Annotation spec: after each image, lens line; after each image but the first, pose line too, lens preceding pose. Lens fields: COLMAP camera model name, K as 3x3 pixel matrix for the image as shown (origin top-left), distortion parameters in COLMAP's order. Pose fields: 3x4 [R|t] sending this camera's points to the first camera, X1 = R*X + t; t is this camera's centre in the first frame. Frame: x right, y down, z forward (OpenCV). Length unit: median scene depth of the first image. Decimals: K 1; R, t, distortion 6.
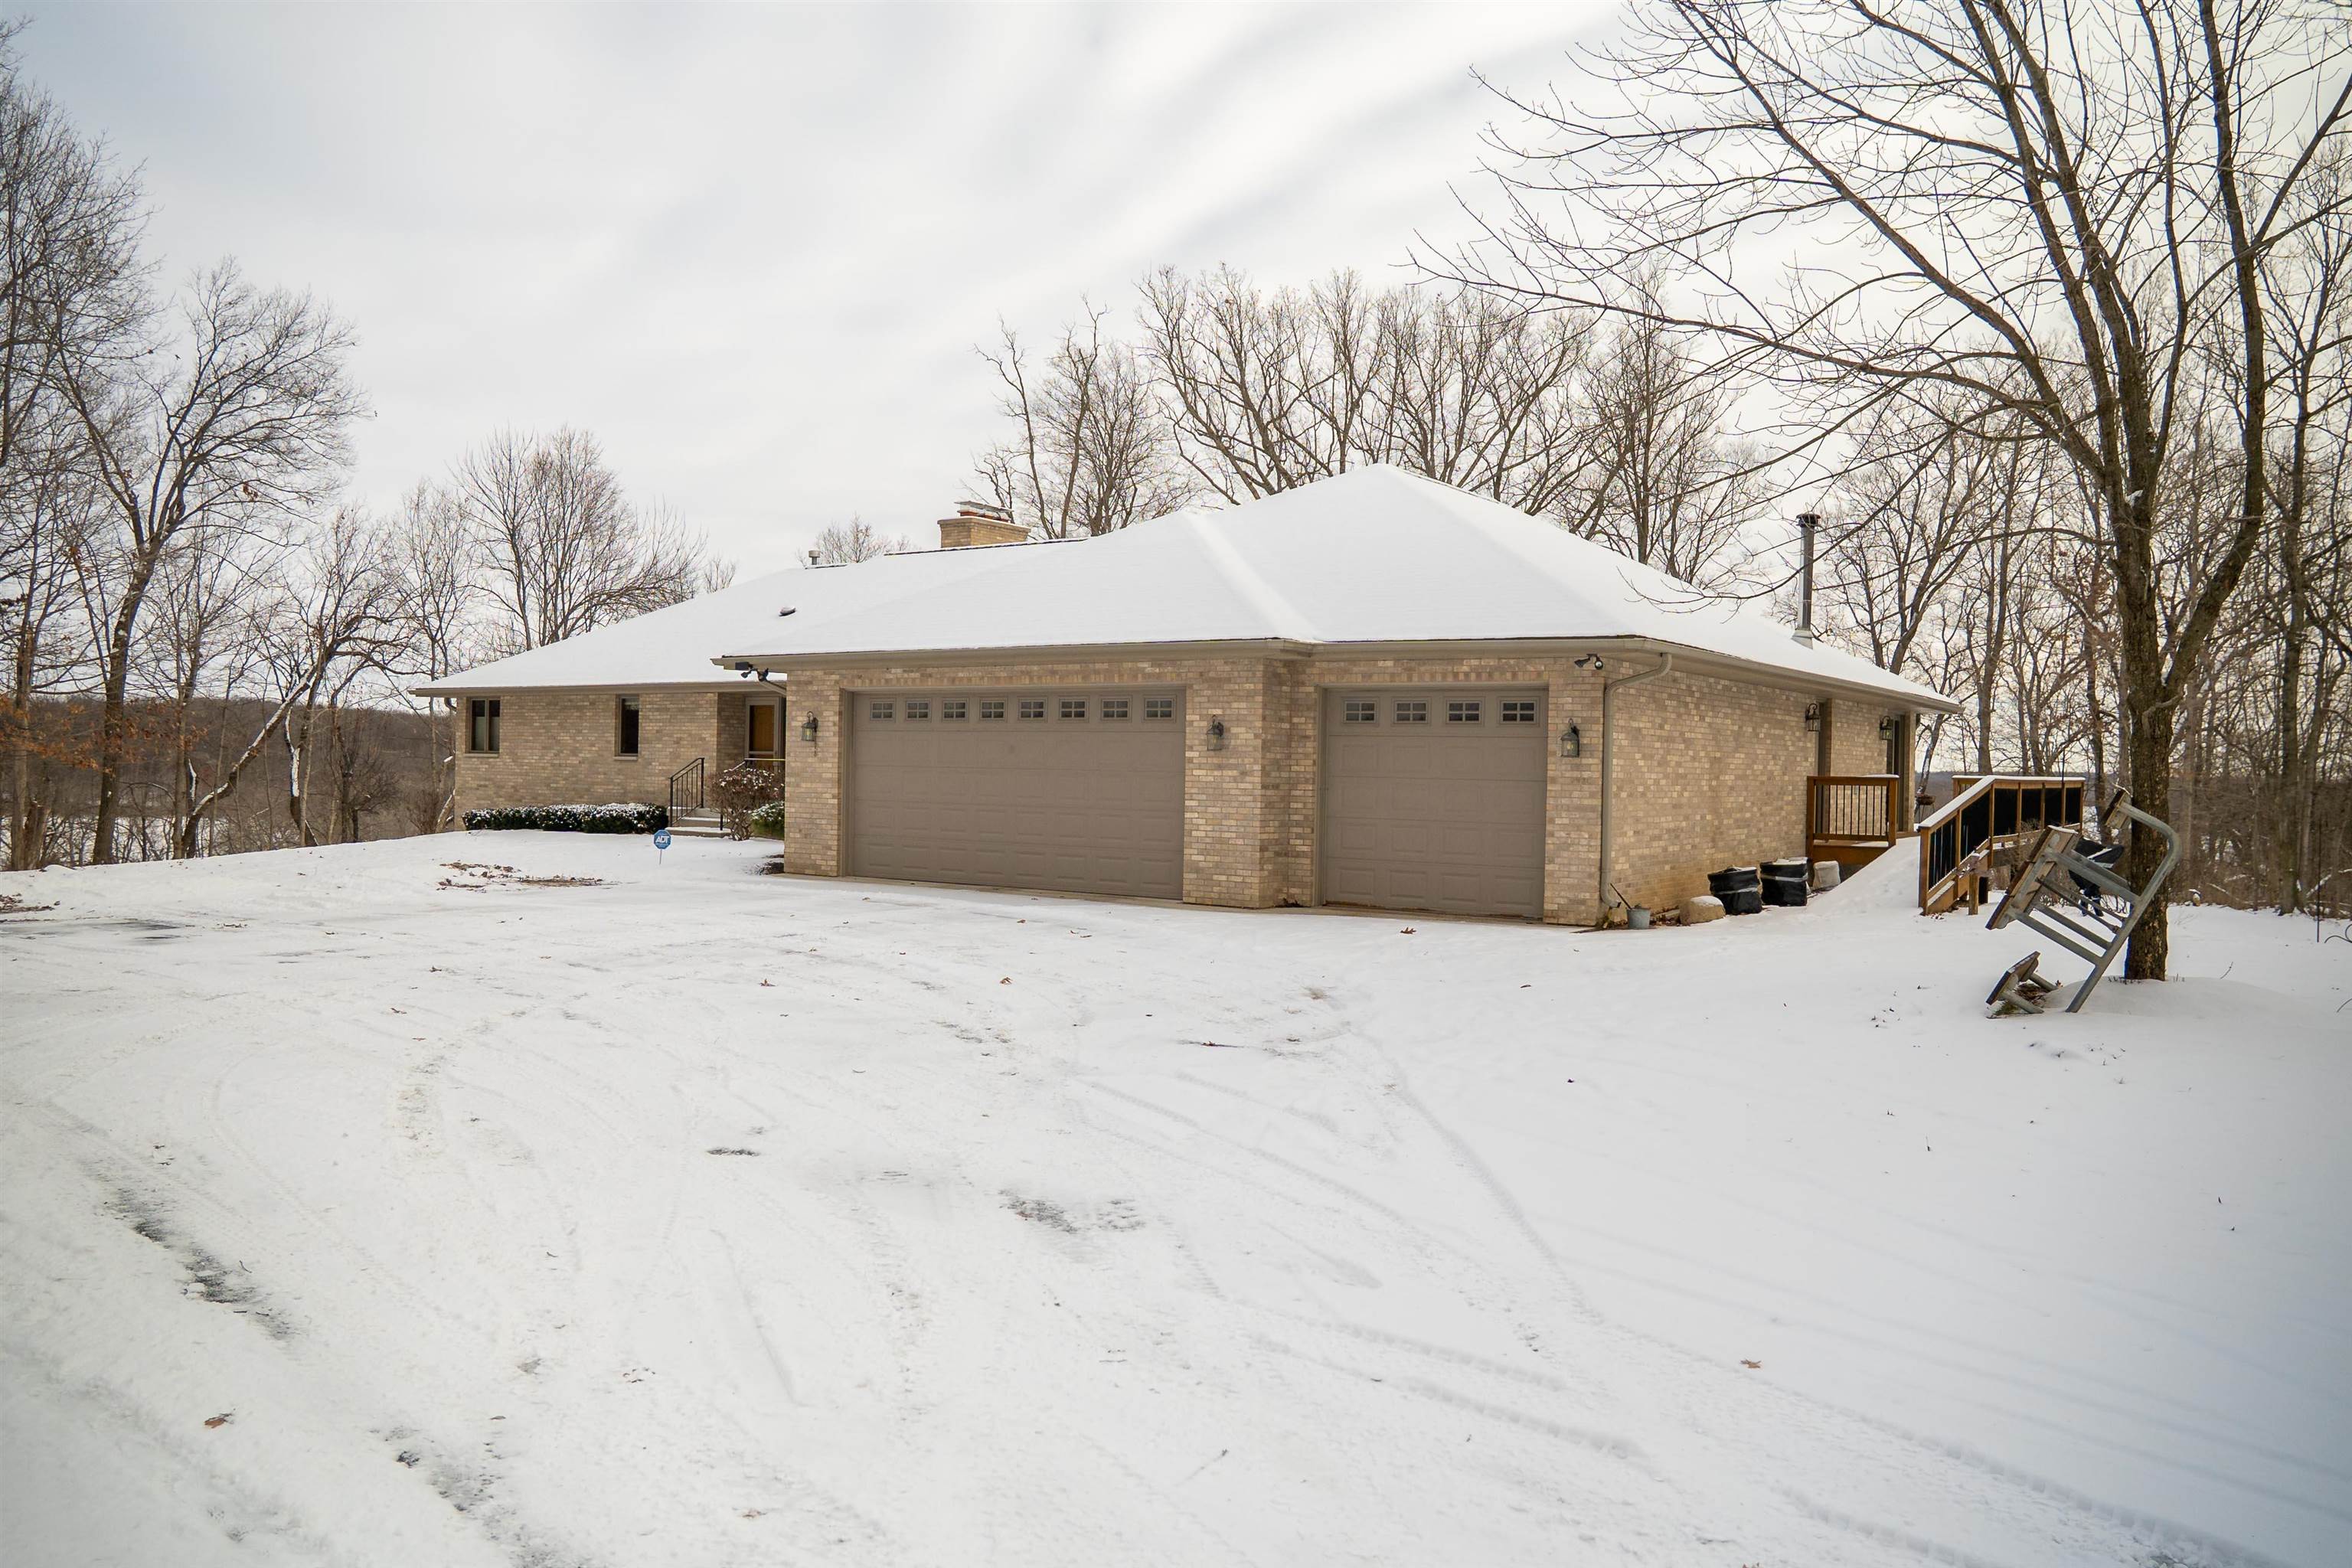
lens RADIAL K [[1750.2, 0, 1176.0], [0, 1750.2, 784.0], [0, 0, 1]] dist [-0.139245, 0.099614]
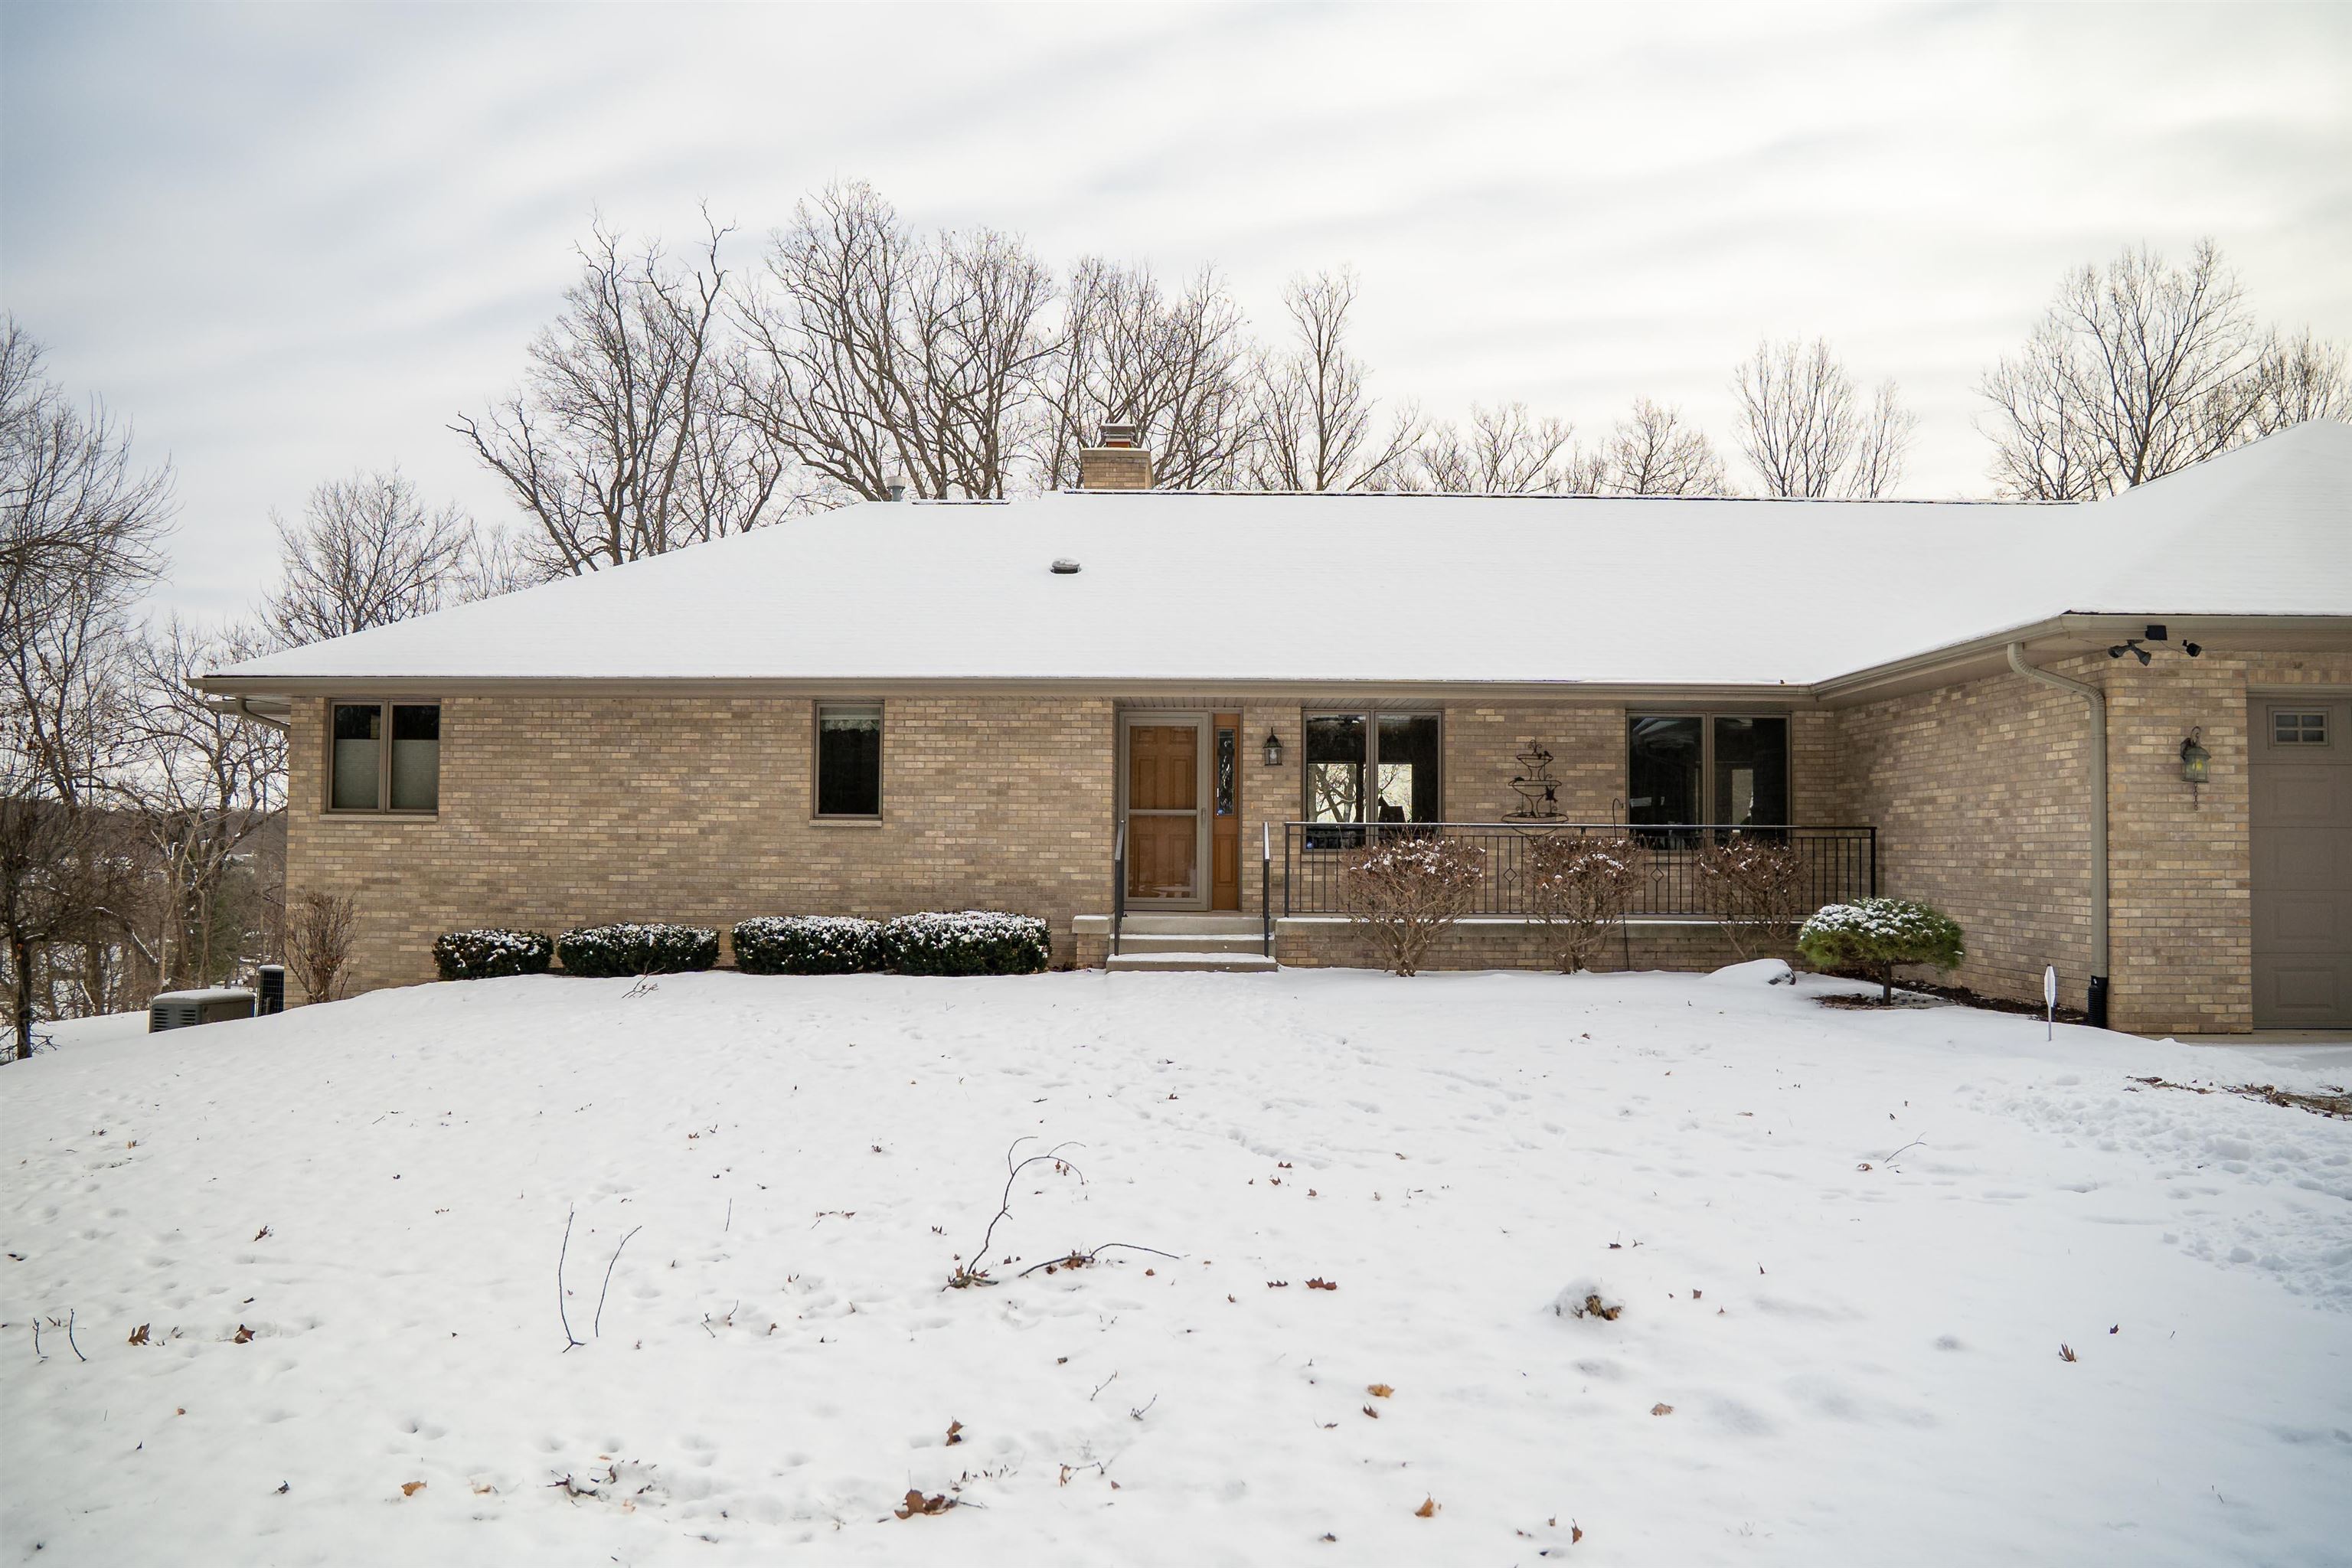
lens RADIAL K [[1750.2, 0, 1176.0], [0, 1750.2, 784.0], [0, 0, 1]] dist [-0.139245, 0.099614]
pose [[0.833377, 0.009210, 0.552628, -0.532836], [0.012933, 0.999262, -0.036155, -0.006743], [-0.552553, 0.037278, 0.832643, 0.525006]]
